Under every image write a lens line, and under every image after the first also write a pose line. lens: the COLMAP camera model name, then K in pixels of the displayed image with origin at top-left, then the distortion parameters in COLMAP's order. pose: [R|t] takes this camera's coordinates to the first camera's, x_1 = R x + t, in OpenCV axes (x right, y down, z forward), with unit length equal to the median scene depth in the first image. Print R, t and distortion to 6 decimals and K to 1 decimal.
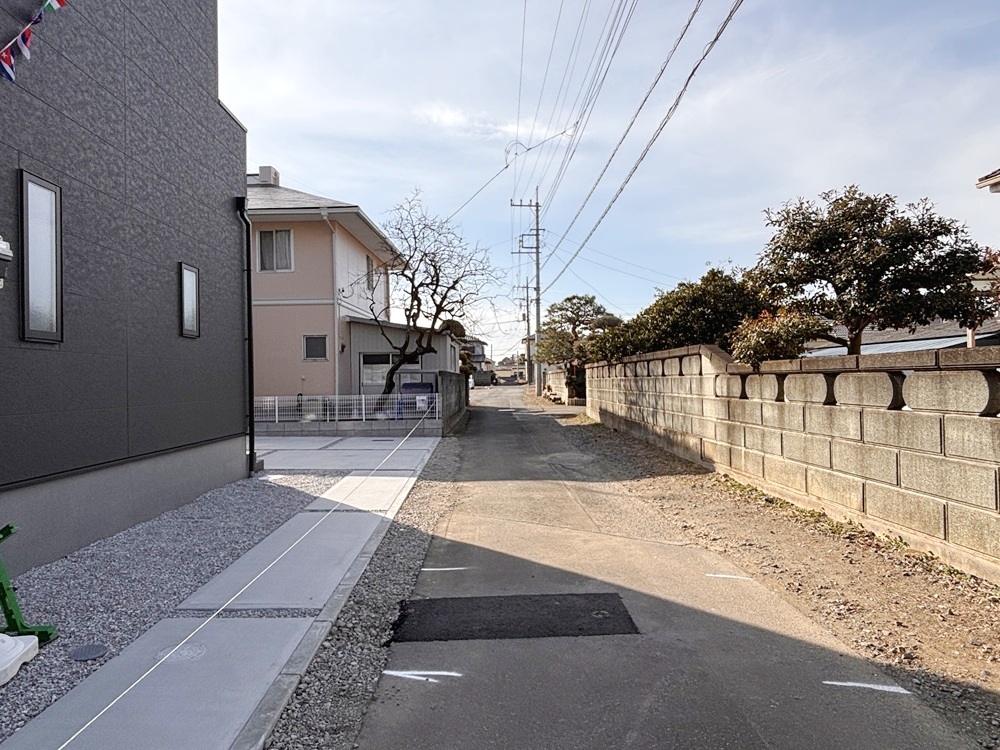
lens RADIAL K [[611.8, 0, 500.0], [0, 611.8, 375.0], [0, 0, 1]] dist [0.000041, -0.000014]
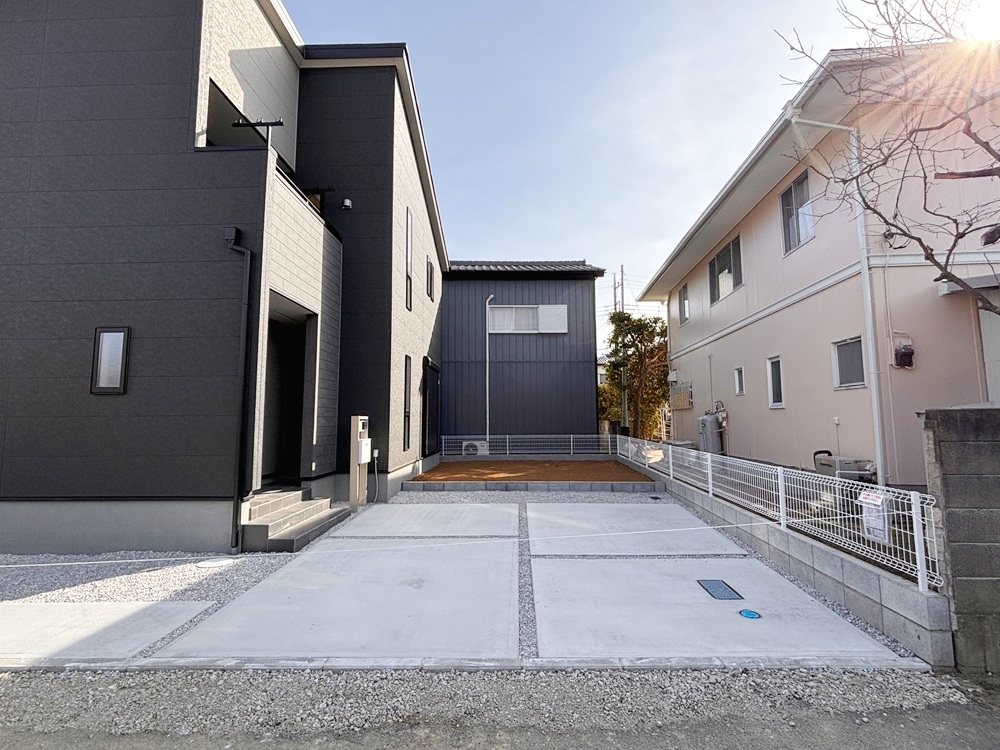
lens RADIAL K [[464.5, 0, 500.0], [0, 464.5, 375.0], [0, 0, 1]] dist [0.003377, 0.000948]
pose [[-0.061133, -0.080413, -0.994885, 0.123925], [0.015177, 0.996559, -0.081481, -0.009035], [0.998014, -0.020081, -0.059702, 0.825224]]
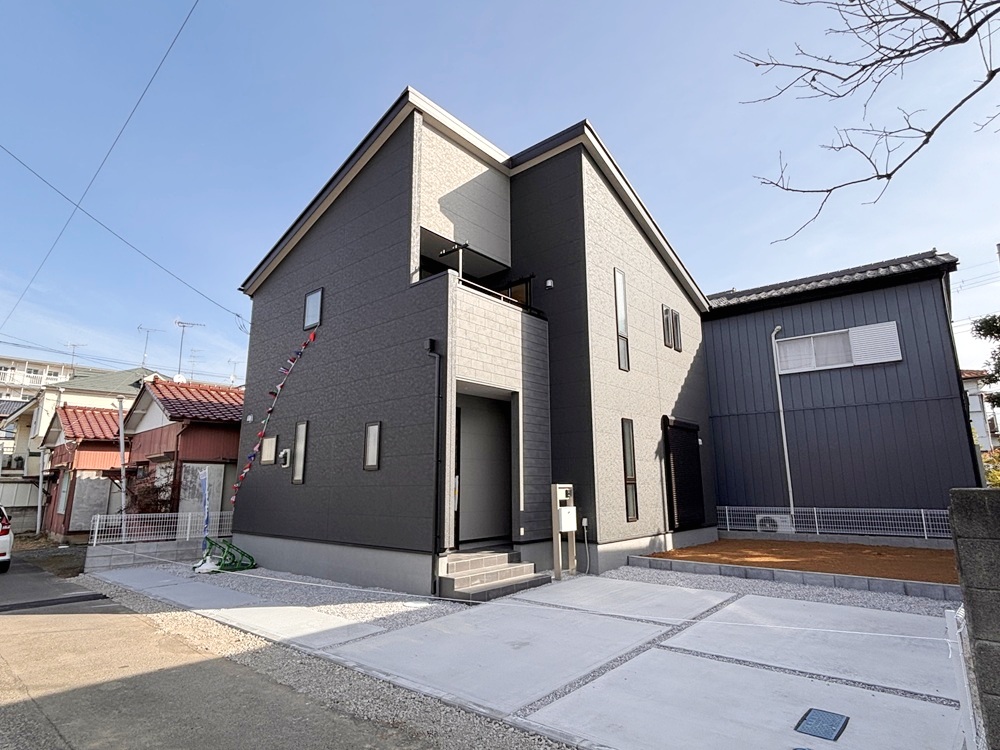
lens RADIAL K [[537.0, 0, 500.0], [0, 537.0, 375.0], [0, 0, 1]] dist [0.046725, -0.047420]
pose [[-0.680754, -0.127449, -0.721340, 0.124740], [0.023930, 0.980353, -0.195796, -0.011515], [0.732121, -0.150550, -0.664329, 1.007960]]
